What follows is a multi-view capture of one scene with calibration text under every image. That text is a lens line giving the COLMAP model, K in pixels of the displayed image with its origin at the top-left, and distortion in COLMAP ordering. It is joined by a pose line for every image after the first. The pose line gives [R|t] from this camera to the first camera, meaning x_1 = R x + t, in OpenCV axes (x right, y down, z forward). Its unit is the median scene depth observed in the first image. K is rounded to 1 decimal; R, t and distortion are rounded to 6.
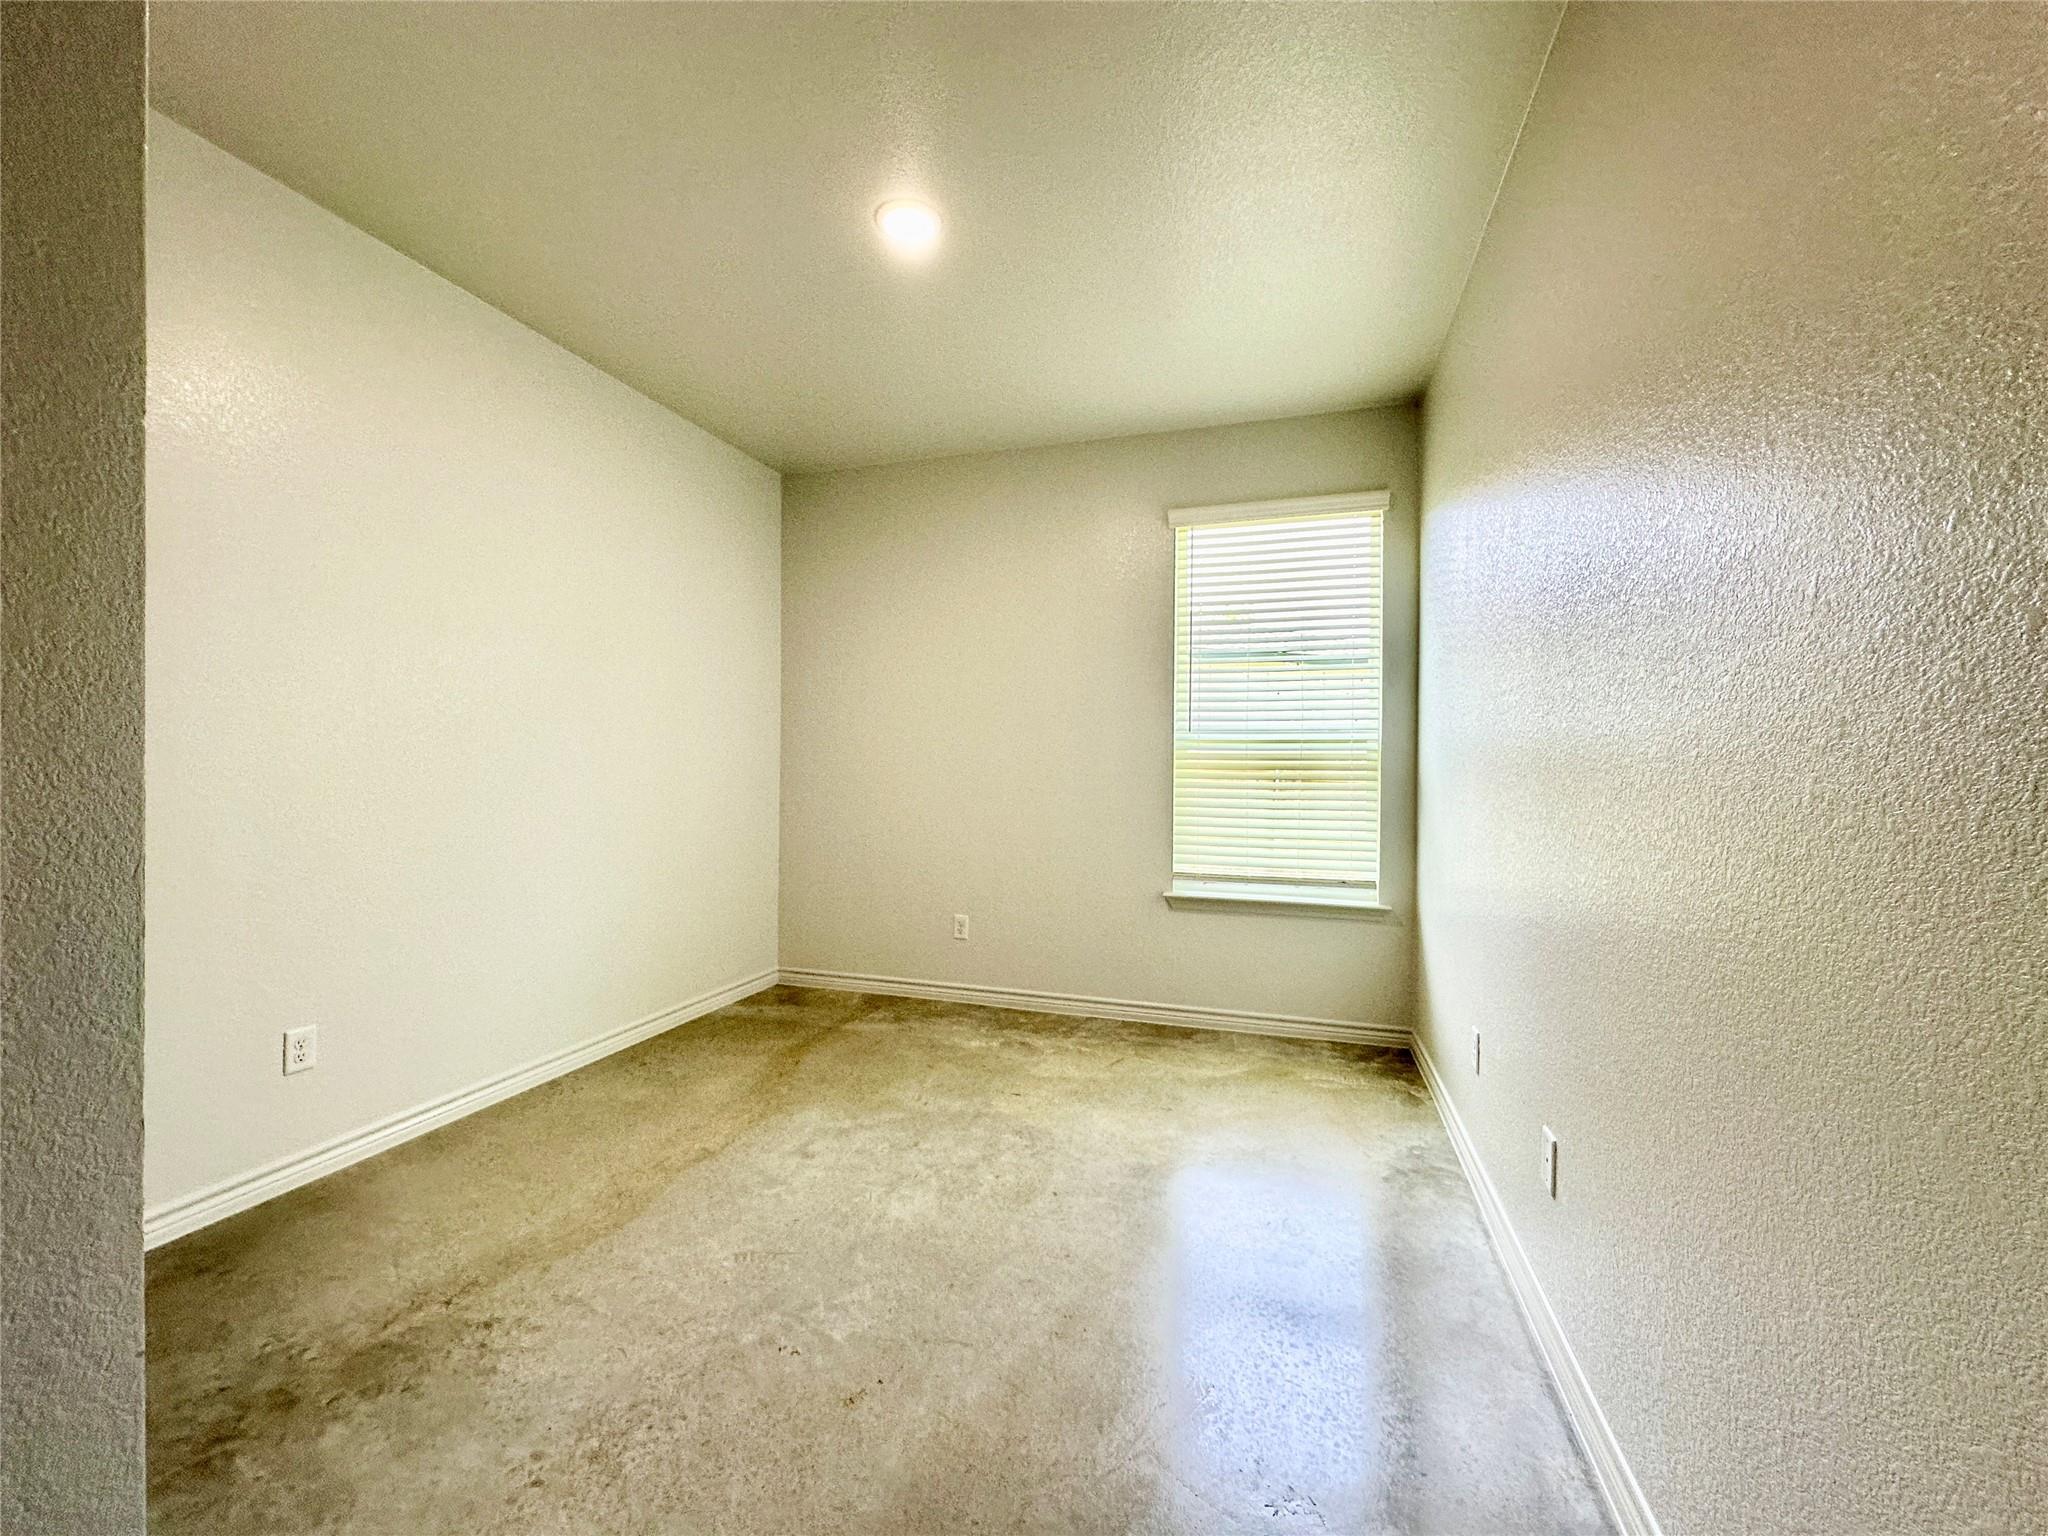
lens RADIAL K [[824.0, 0, 1023.8], [0, 824.0, 771.4], [0, 0, 1]] dist [-0.002061, -0.000049]
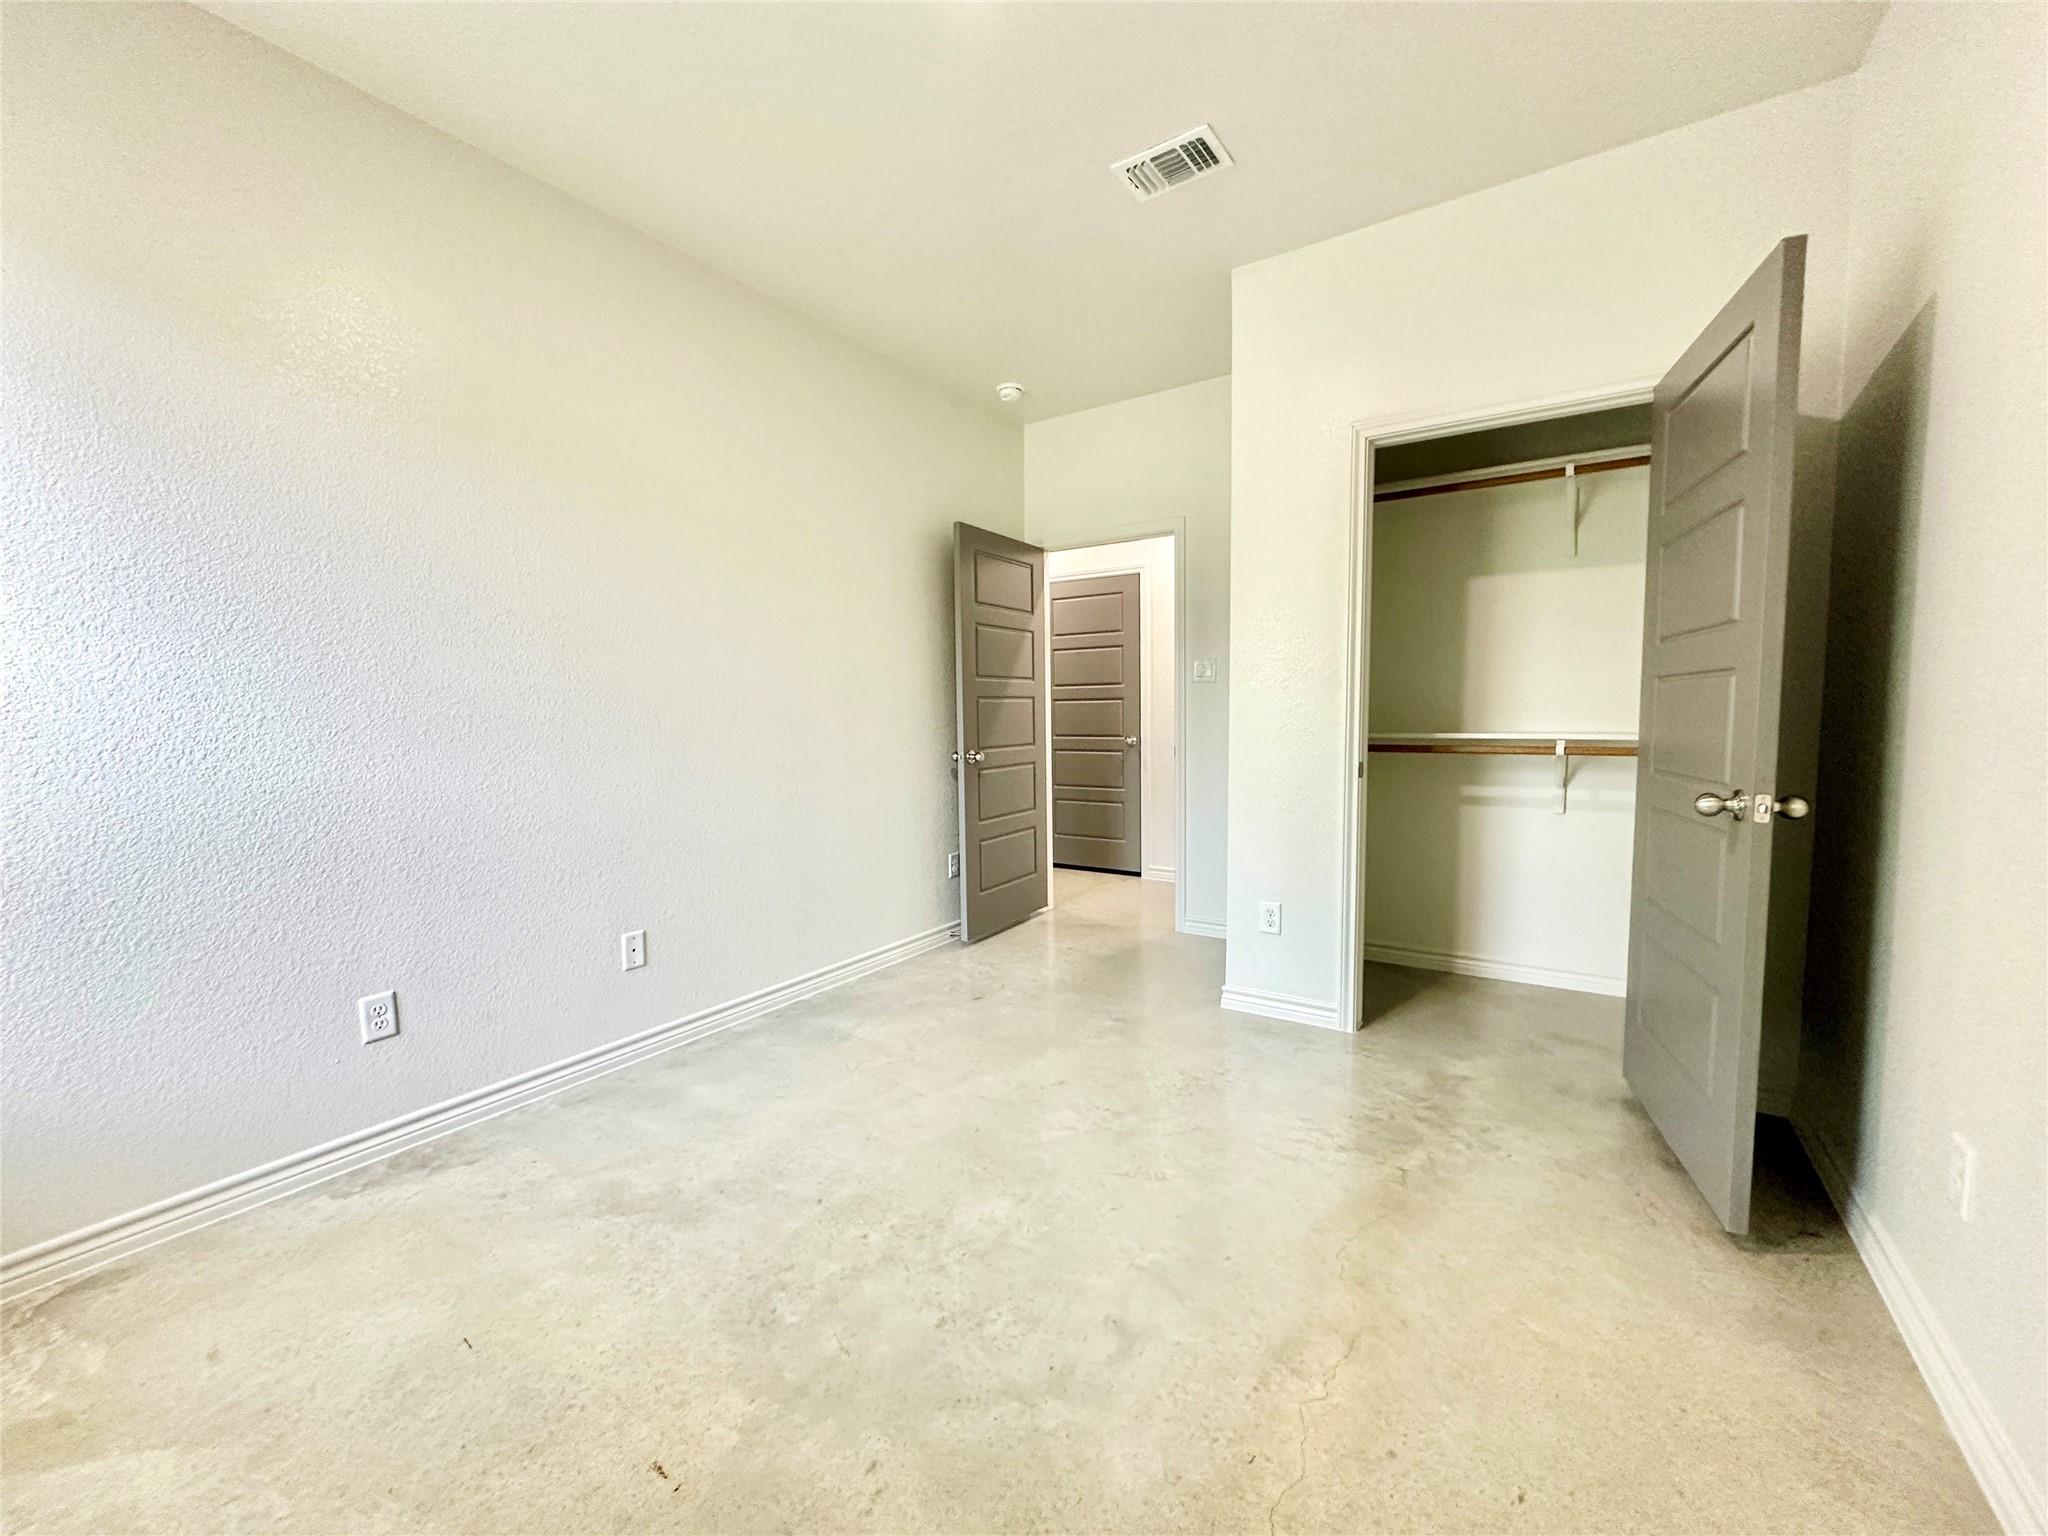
lens RADIAL K [[824.0, 0, 1023.3], [0, 824.0, 770.5], [0, 0, 1]] dist [-0.002061, -0.000049]
pose [[-0.962239, -0.017994, 0.271612, -0.365380], [0.005270, 0.996394, 0.084681, -0.003497], [-0.272156, 0.082914, -0.958674, 1.620286]]
